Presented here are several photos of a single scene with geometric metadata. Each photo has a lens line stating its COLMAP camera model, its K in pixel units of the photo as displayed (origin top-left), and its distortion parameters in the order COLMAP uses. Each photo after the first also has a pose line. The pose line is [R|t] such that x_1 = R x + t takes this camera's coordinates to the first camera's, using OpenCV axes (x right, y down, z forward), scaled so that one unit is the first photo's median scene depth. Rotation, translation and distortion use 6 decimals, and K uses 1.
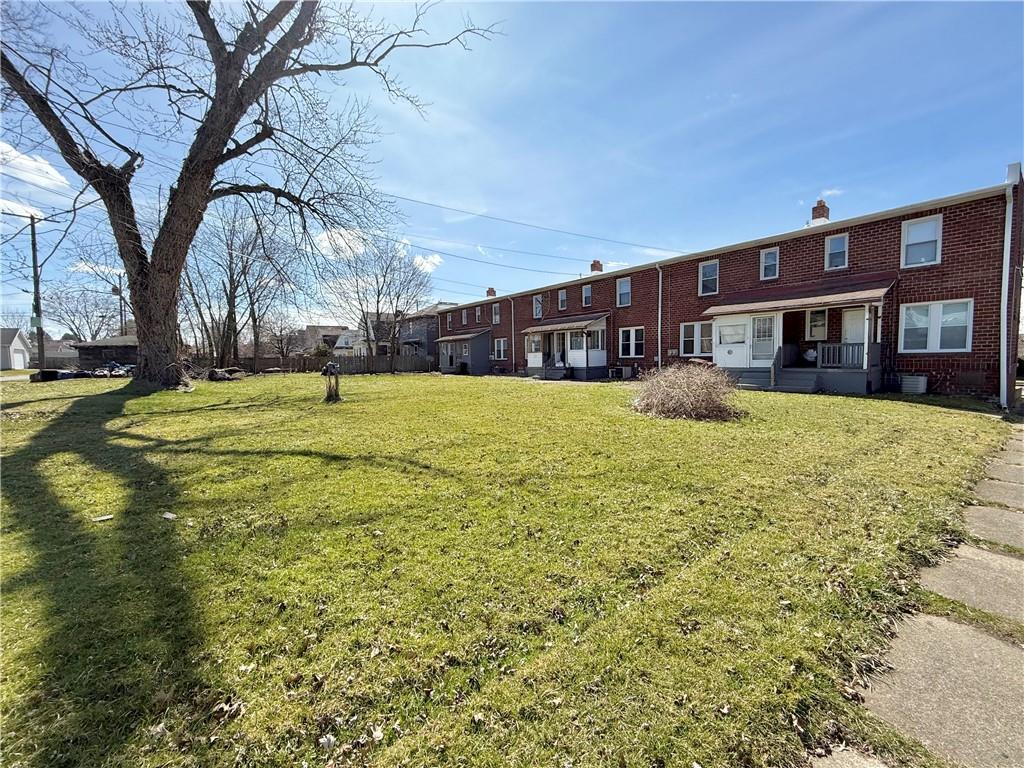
lens RADIAL K [[410.5, 0, 506.3], [0, 410.5, 380.9], [0, 0, 1]] dist [-0.000597, 0.000225]
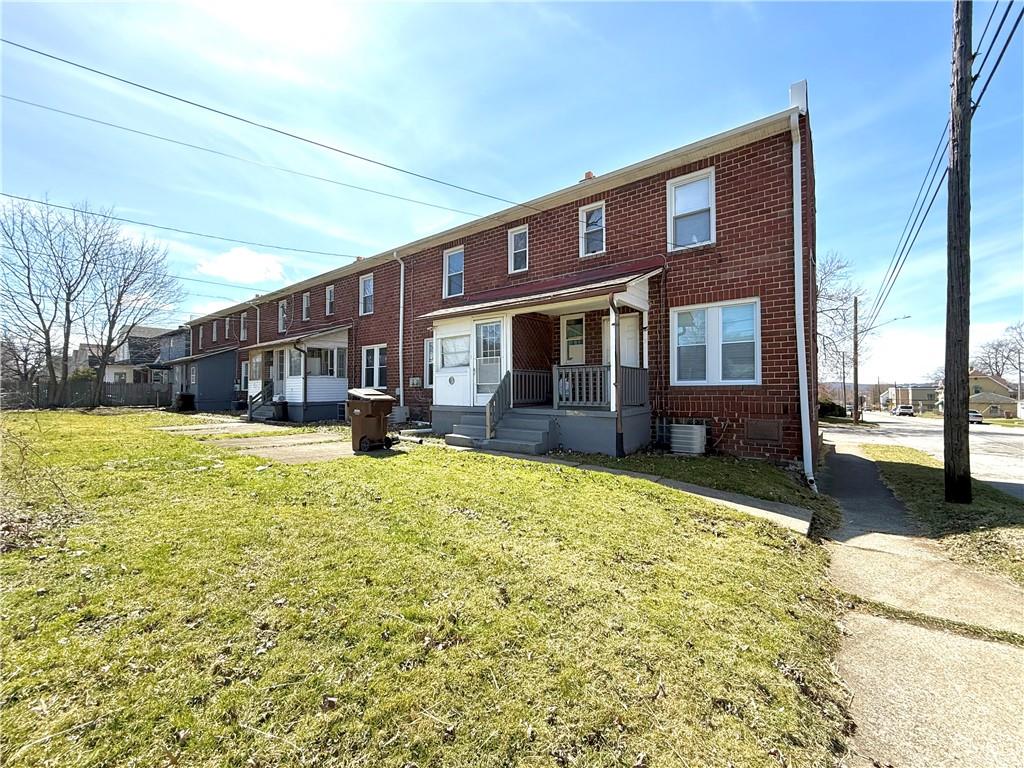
lens RADIAL K [[410.5, 0, 510.0], [0, 410.5, 378.9], [0, 0, 1]] dist [-0.000597, 0.000225]
pose [[0.967547, 0.030160, 0.250885, 0.436929], [-0.006443, 0.995473, -0.094822, -0.013932], [-0.252610, 0.090128, 0.963361, 0.358190]]
